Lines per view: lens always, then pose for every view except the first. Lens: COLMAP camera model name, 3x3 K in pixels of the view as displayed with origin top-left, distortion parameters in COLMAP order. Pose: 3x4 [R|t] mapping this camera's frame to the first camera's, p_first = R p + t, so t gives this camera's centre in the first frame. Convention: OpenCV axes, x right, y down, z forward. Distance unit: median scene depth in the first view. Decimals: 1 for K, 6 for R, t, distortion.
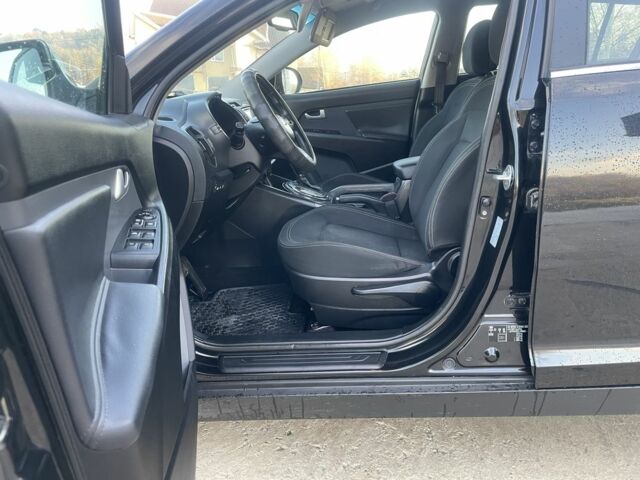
lens RADIAL K [[511.9, 0, 320.0], [0, 511.9, 240.0], [0, 0, 1]] dist [0.028108, -0.008243]
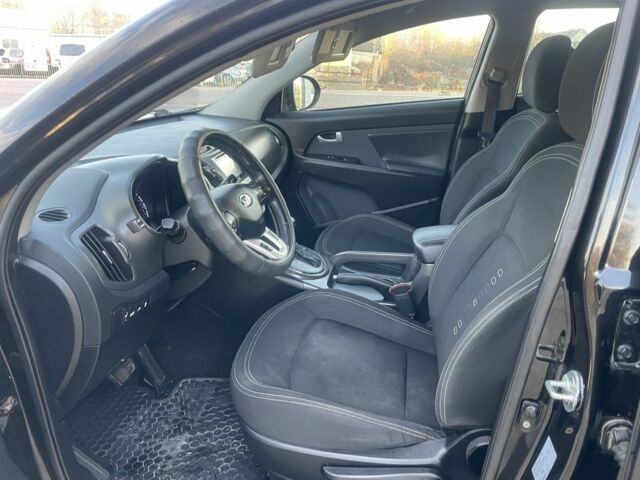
lens RADIAL K [[511.9, 0, 320.0], [0, 511.9, 240.0], [0, 0, 1]] dist [0.028108, -0.008243]
pose [[0.993968, 0.058554, -0.092731, 0.077265], [-0.051757, 0.995908, 0.074078, -0.187912], [0.096689, -0.068832, 0.992932, 0.245452]]
